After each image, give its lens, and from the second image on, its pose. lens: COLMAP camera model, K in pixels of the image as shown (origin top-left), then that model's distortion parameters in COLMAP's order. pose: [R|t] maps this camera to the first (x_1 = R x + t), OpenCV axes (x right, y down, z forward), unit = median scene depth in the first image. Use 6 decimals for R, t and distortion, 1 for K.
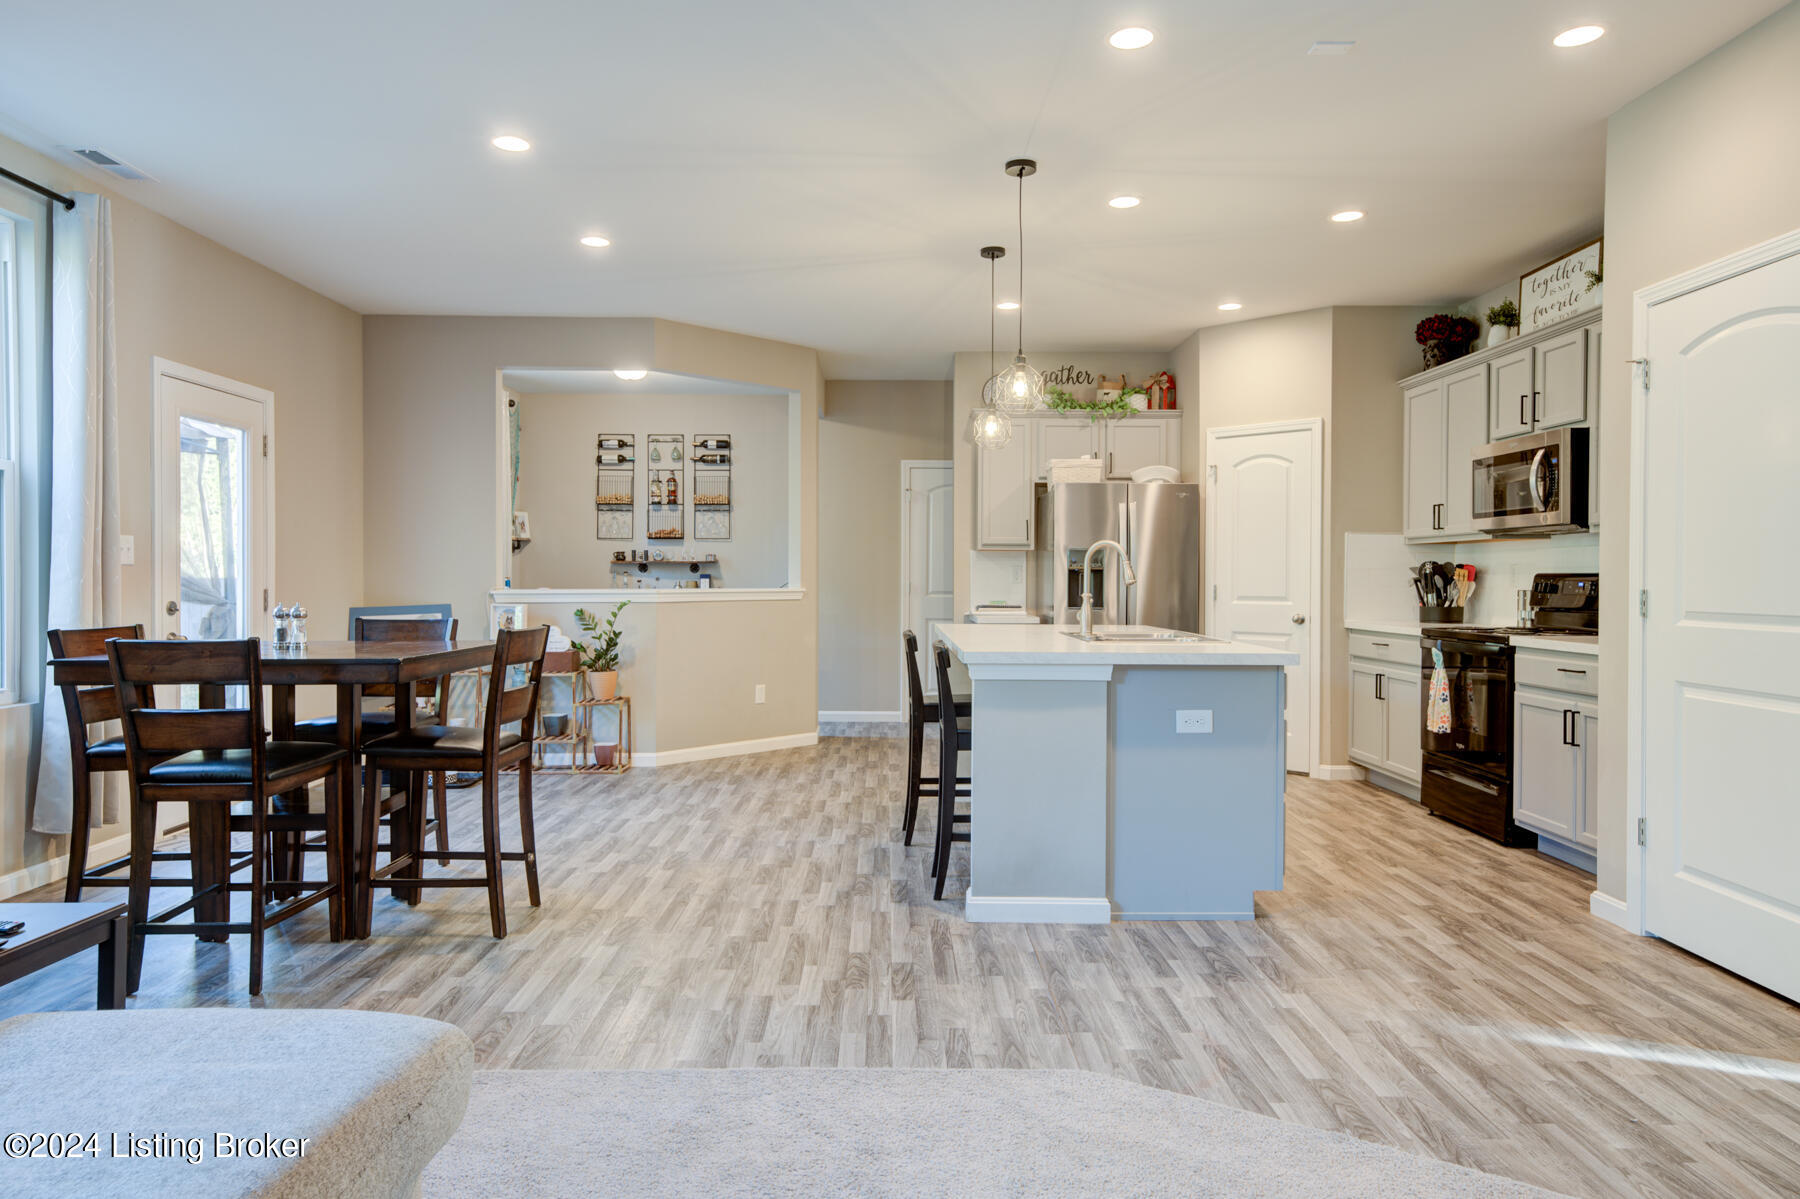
lens RADIAL K [[1123.9, 0, 901.6], [0, 1123.9, 588.2], [0, 0, 1]] dist [0.017979, 0.002315]
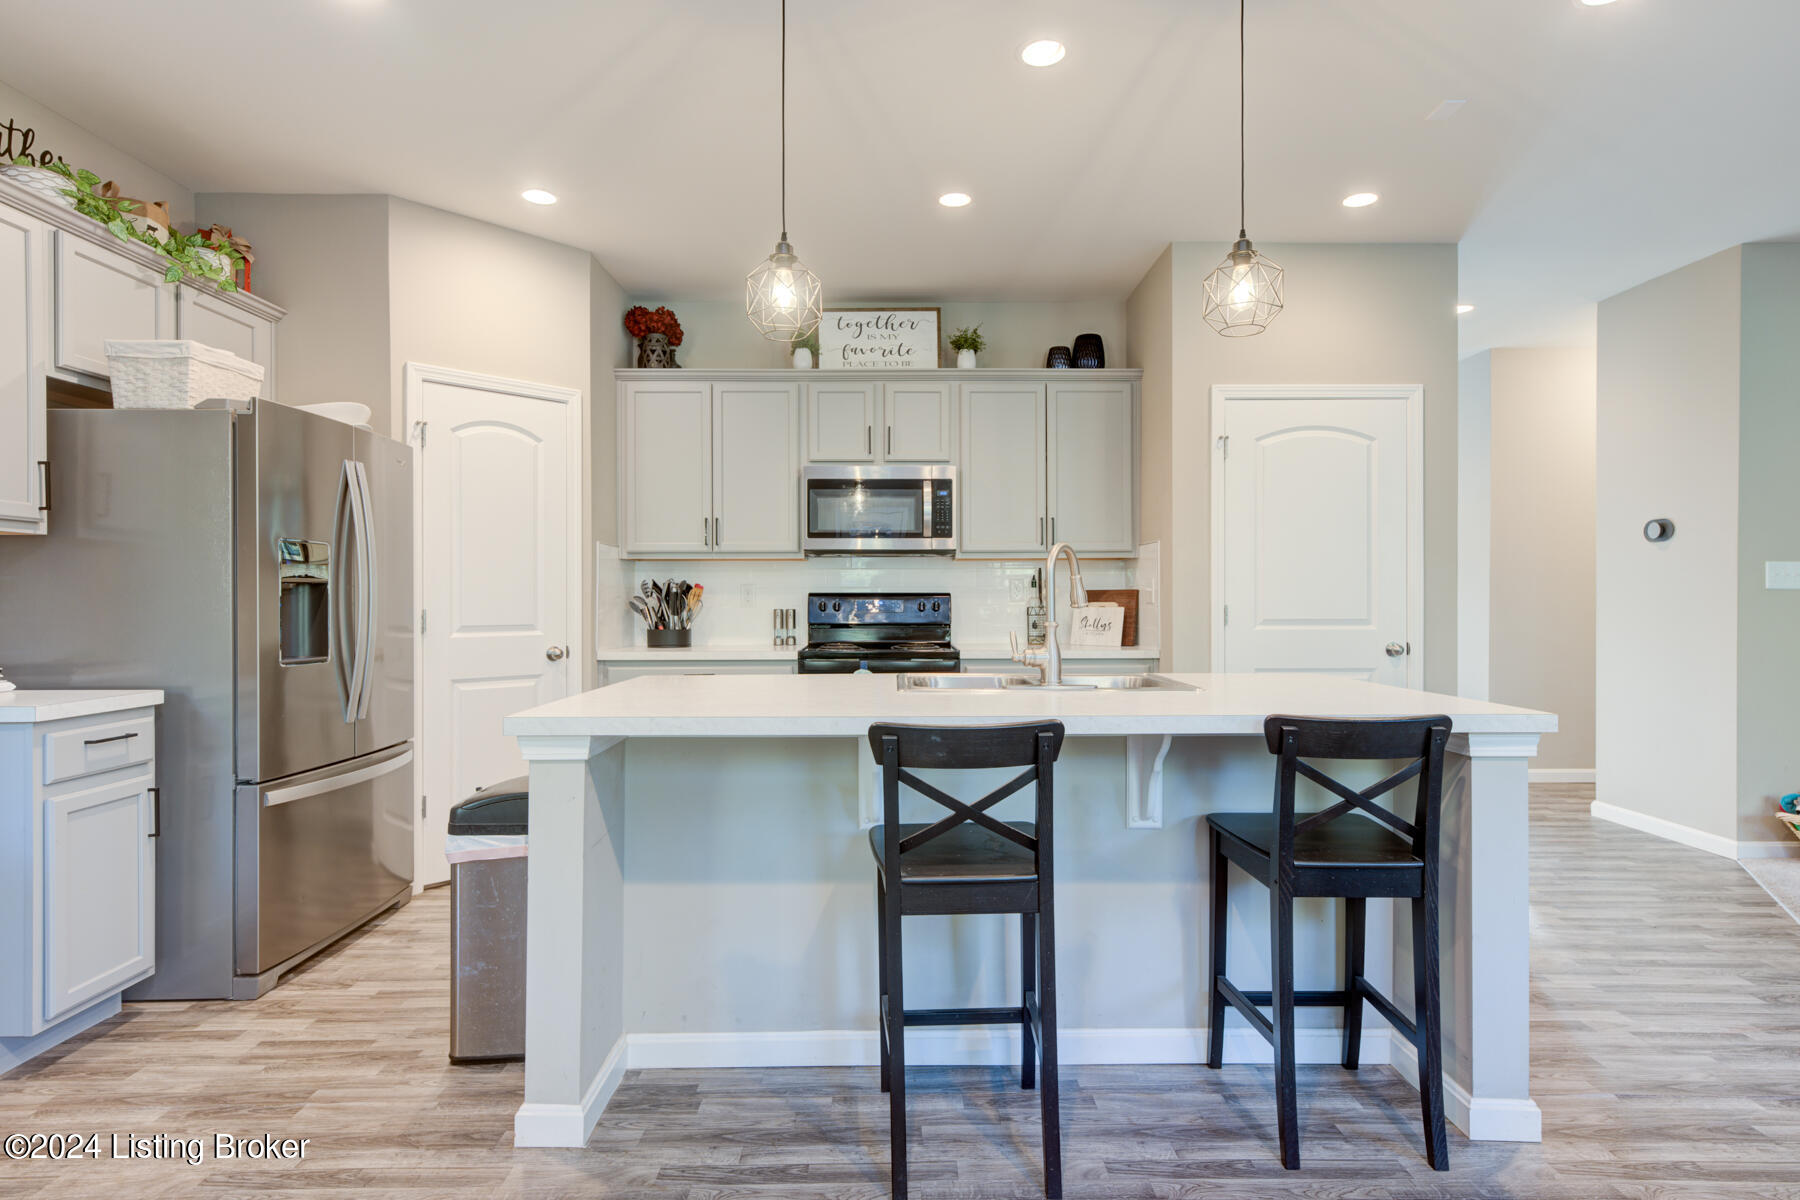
lens RADIAL K [[945.3, 0, 893.0], [0, 945.3, 597.5], [0, 0, 1]] dist [0.012121, -0.000924]
pose [[0.003605, -0.002264, 0.999991, -0.344217], [0.012331, 0.999922, 0.002219, -0.010476], [-0.999917, 0.012323, 0.003632, 0.978770]]
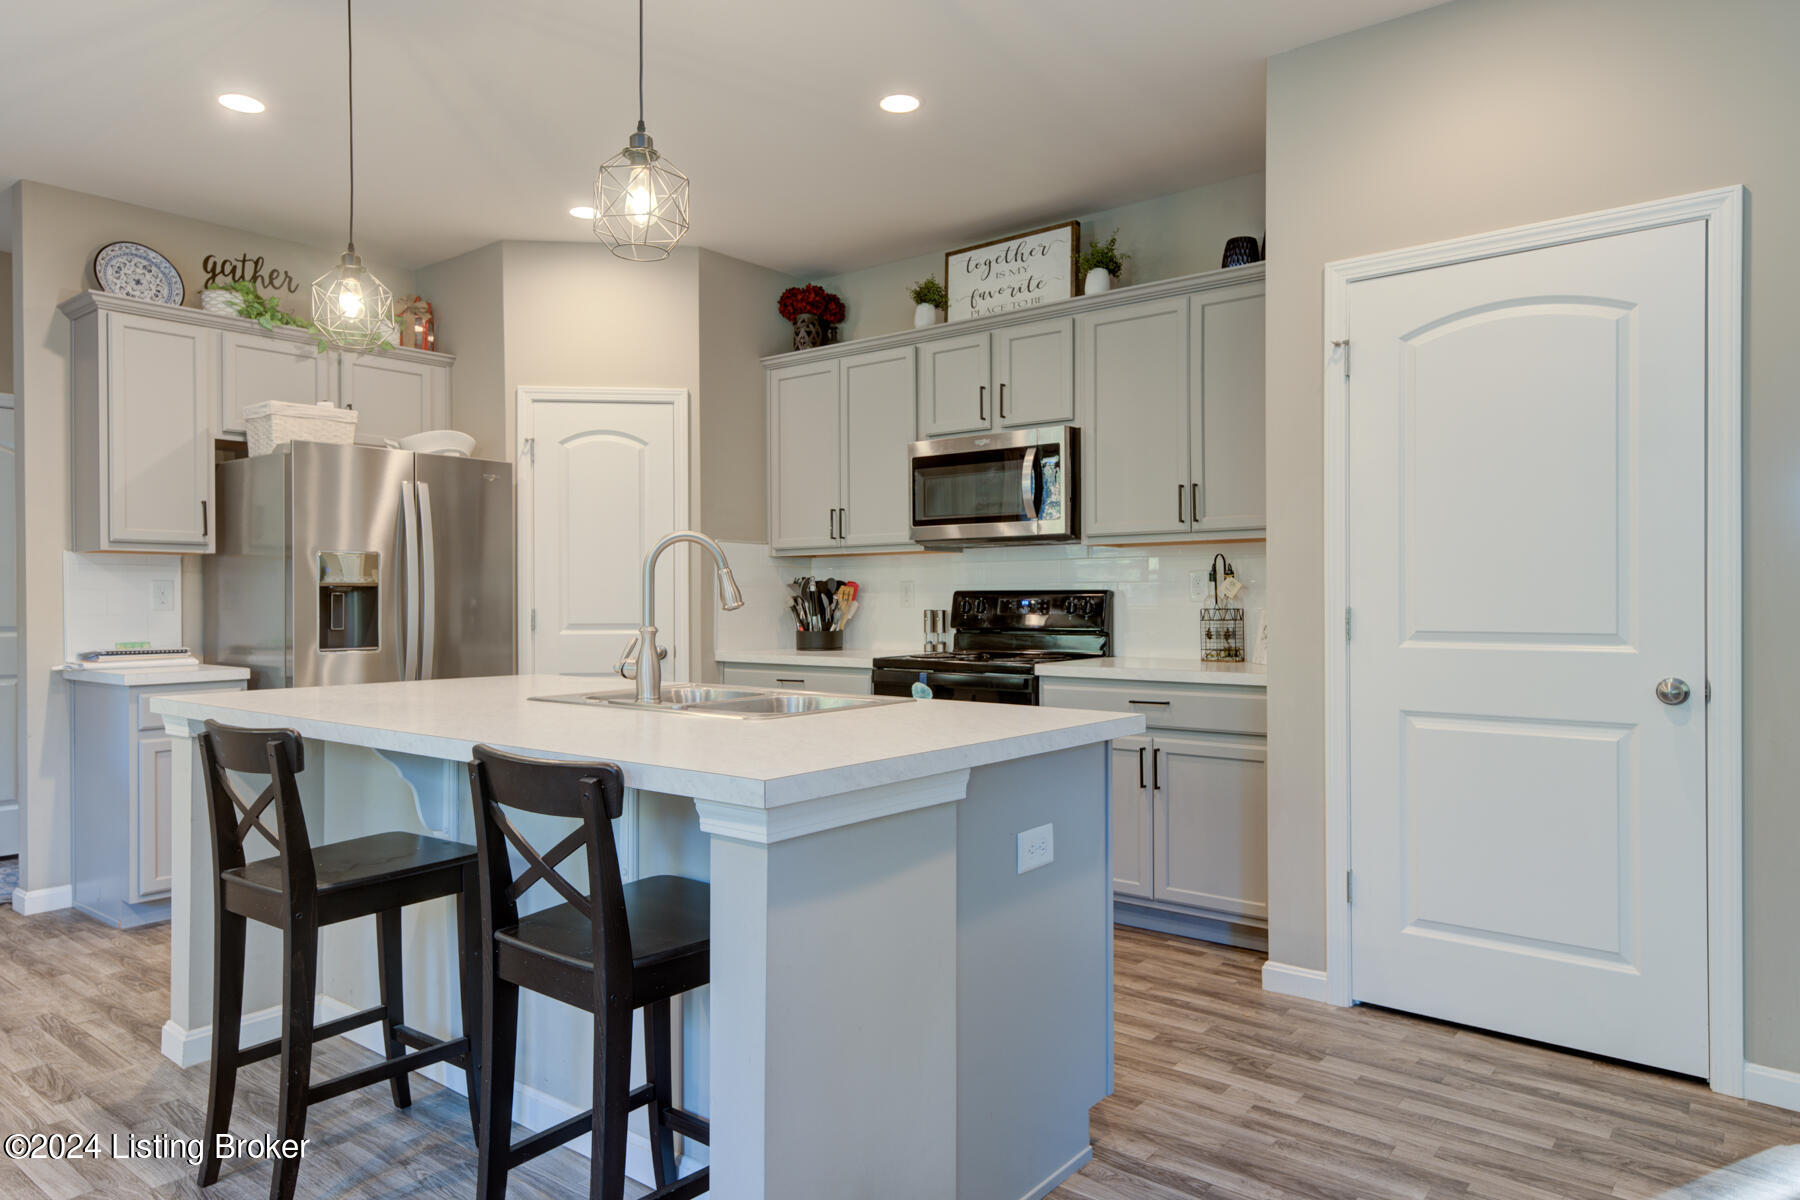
lens RADIAL K [[1123.9, 0, 900.7], [0, 1123.9, 597.3], [0, 0, 1]] dist [0.017979, 0.002315]
pose [[0.633136, -0.005213, 0.774023, -0.162087], [0.013745, 0.999895, -0.004508, -0.004929], [-0.773918, 0.013493, 0.633142, 0.502641]]
